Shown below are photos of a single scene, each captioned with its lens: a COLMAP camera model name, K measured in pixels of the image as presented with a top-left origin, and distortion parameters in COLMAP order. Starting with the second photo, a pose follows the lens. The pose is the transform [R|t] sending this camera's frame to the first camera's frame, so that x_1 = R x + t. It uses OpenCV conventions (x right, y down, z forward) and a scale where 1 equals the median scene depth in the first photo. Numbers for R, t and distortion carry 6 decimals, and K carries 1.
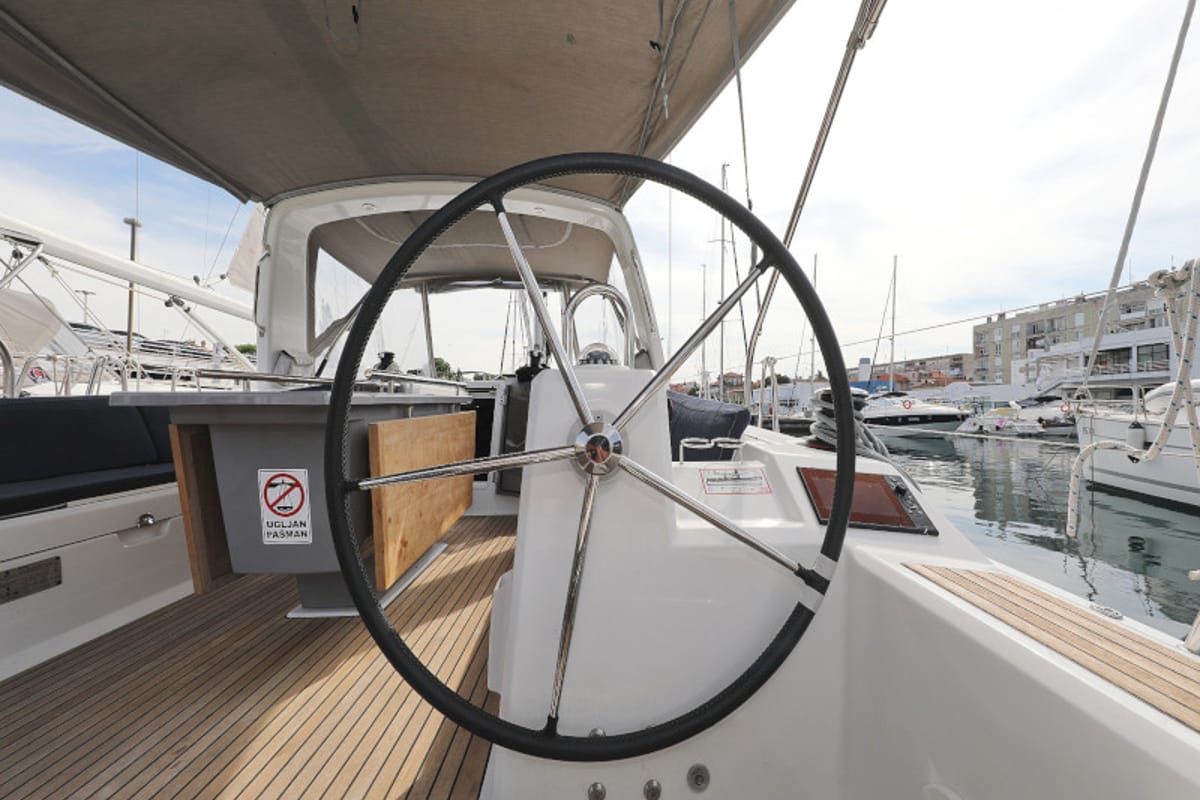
lens RADIAL K [[362.2, 0, 600.0], [0, 362.2, 400.0], [0, 0, 1]] dist [0.001484, 0.000086]
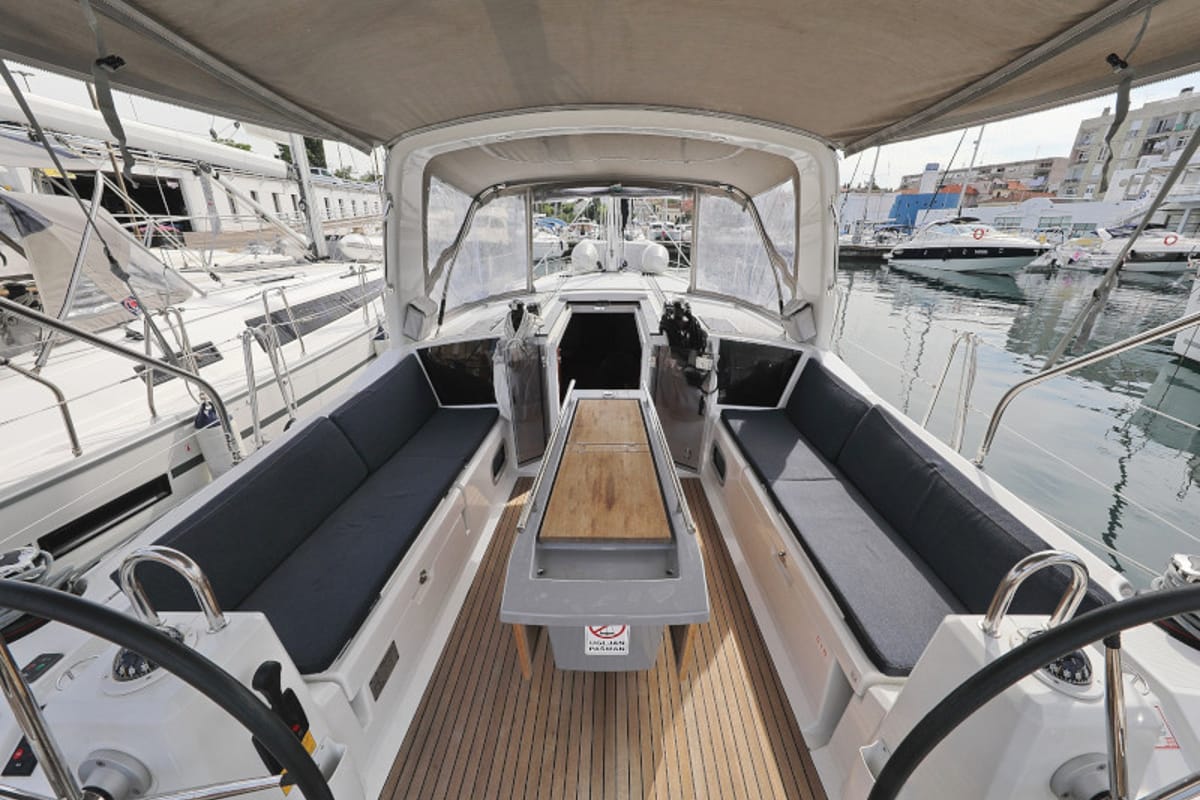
lens RADIAL K [[380.2, 0, 599.5], [0, 380.2, 339.3], [0, 0, 1]] dist [-0.001017, -0.000061]
pose [[0.998930, 0.026266, -0.038065, -0.362954], [-0.012794, 0.947896, 0.318324, -0.358626], [0.044443, -0.317497, 0.947217, 0.094431]]
